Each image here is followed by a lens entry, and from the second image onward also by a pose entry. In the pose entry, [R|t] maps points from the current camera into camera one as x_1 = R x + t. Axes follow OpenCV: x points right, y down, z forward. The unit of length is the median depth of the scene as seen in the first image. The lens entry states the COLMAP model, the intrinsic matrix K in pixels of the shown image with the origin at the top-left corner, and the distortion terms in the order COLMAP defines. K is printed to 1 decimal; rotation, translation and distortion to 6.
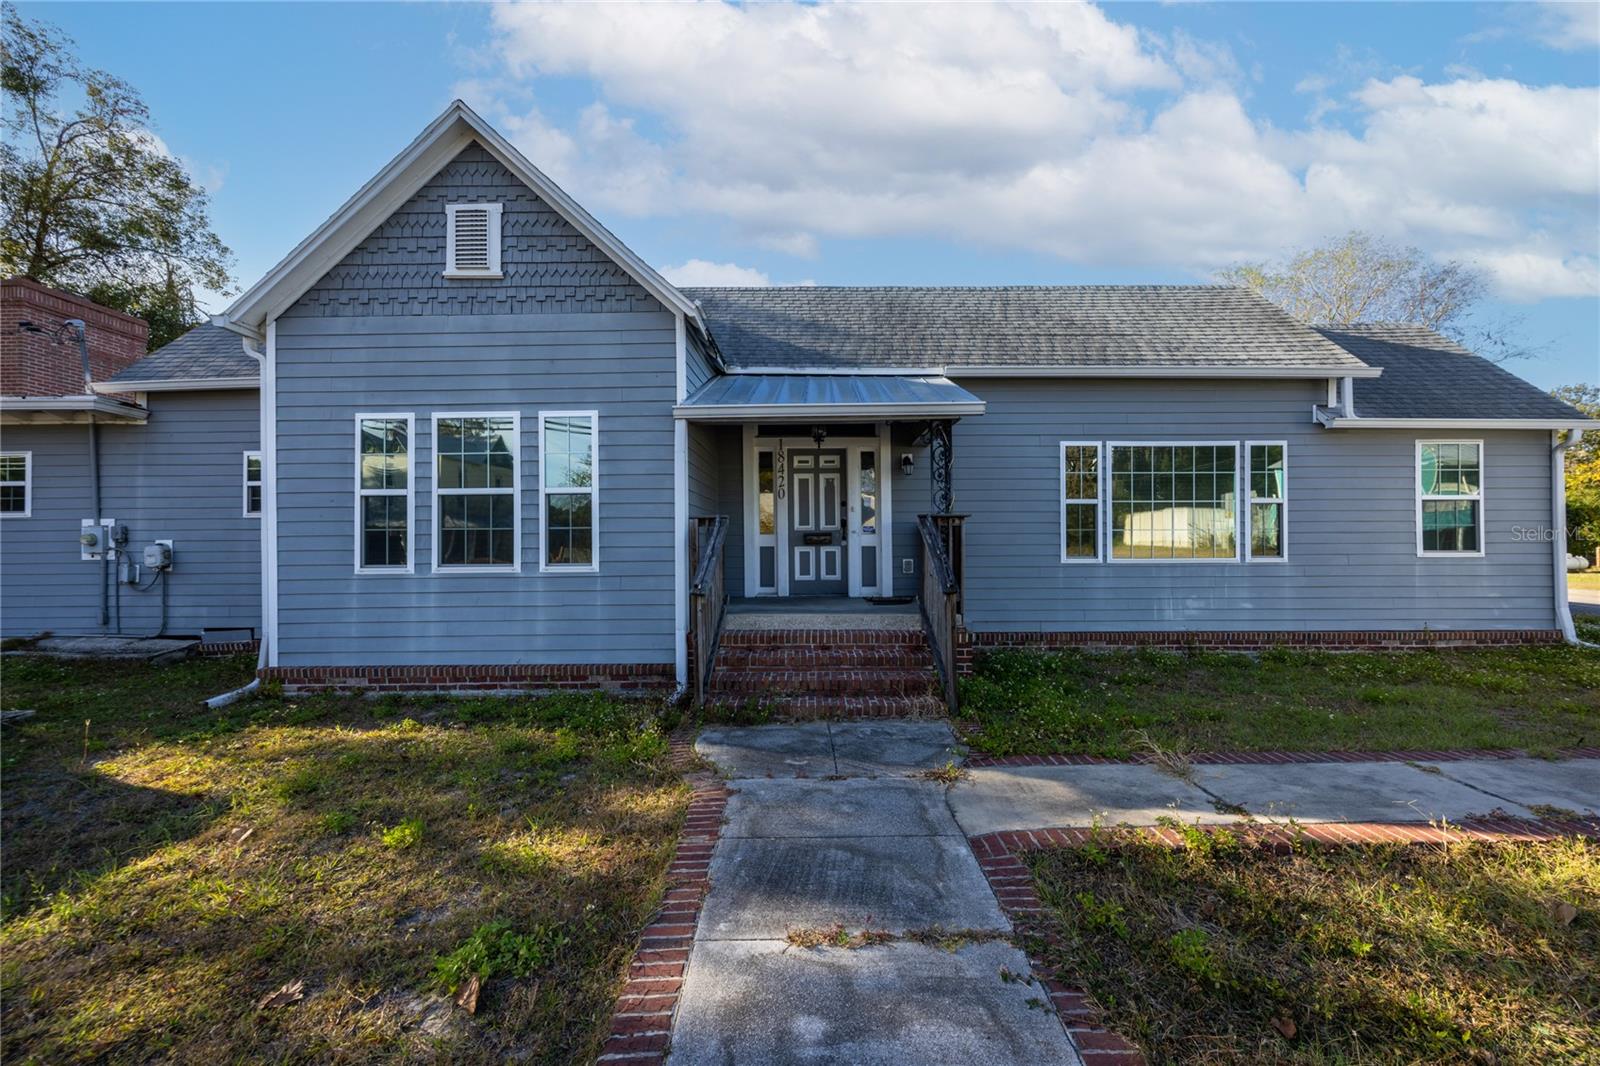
lens RADIAL K [[622.7, 0, 799.4], [0, 622.7, 541.4], [0, 0, 1]] dist [0.000911, 0.000071]
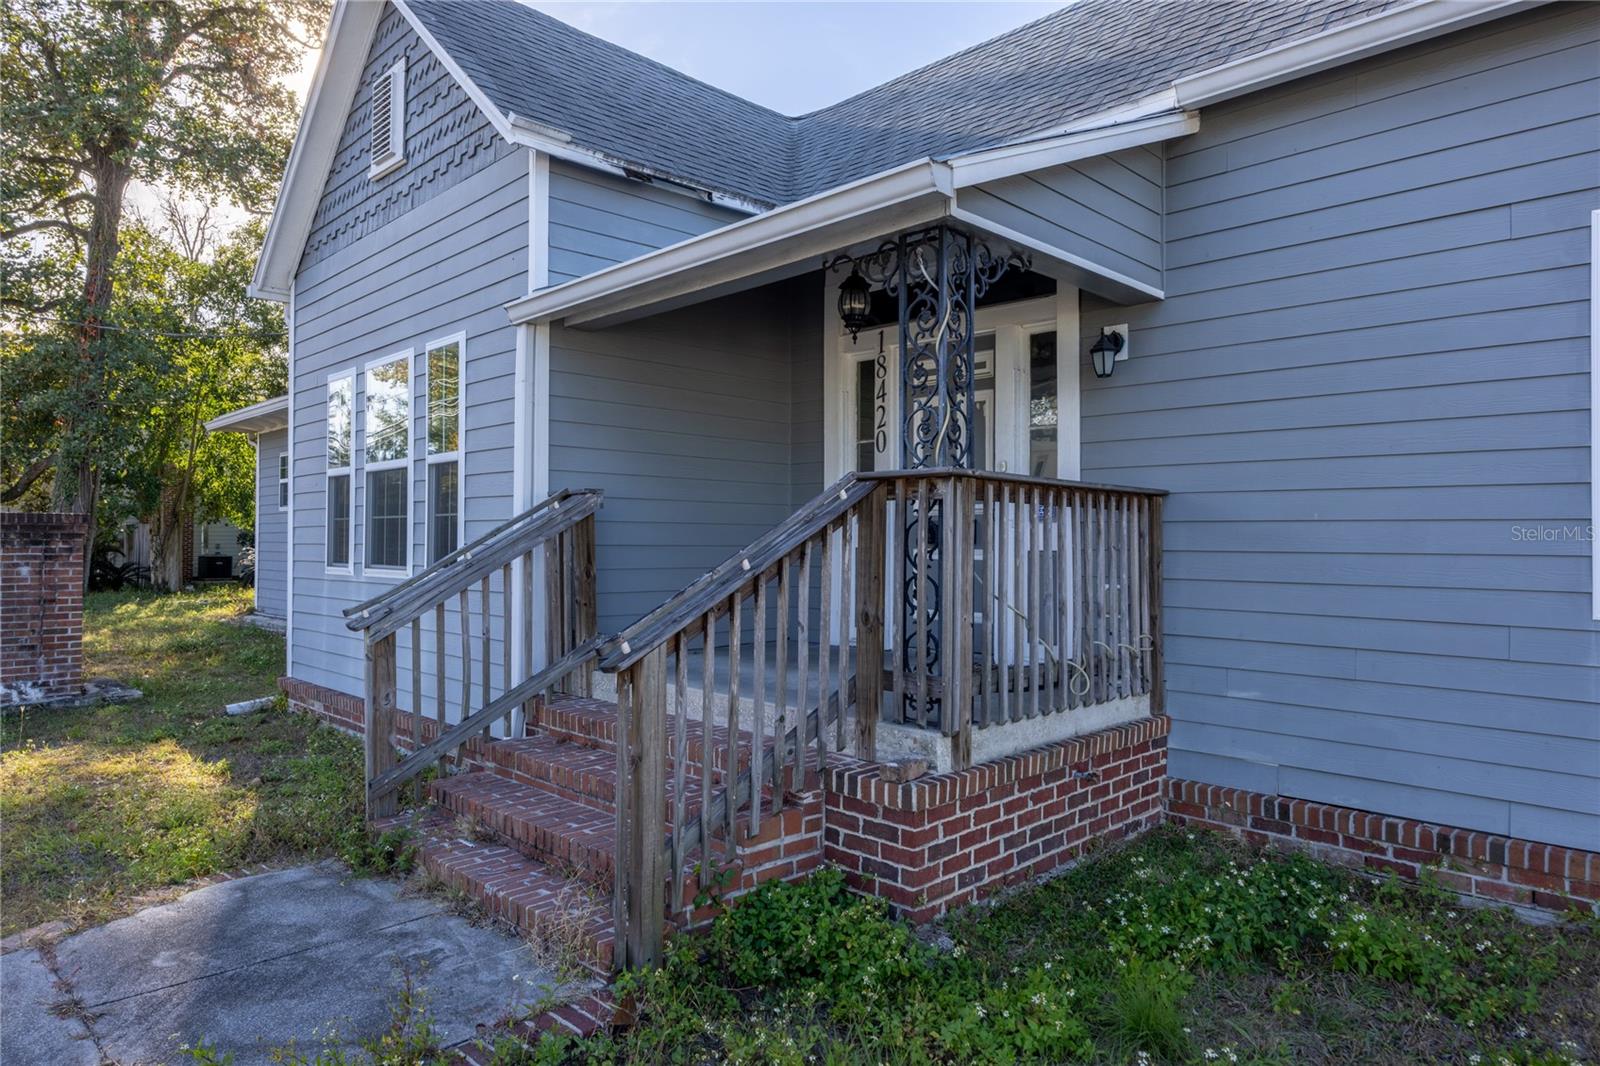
lens RADIAL K [[999.4, 0, 800.6], [0, 999.4, 529.2], [0, 0, 1]] dist [0.004690, 0.002496]
pose [[0.707324, 0.002736, -0.706884, 0.654506], [-0.005122, 0.999986, -0.001254, -0.007263], [0.706871, 0.004508, 0.707328, 0.523945]]
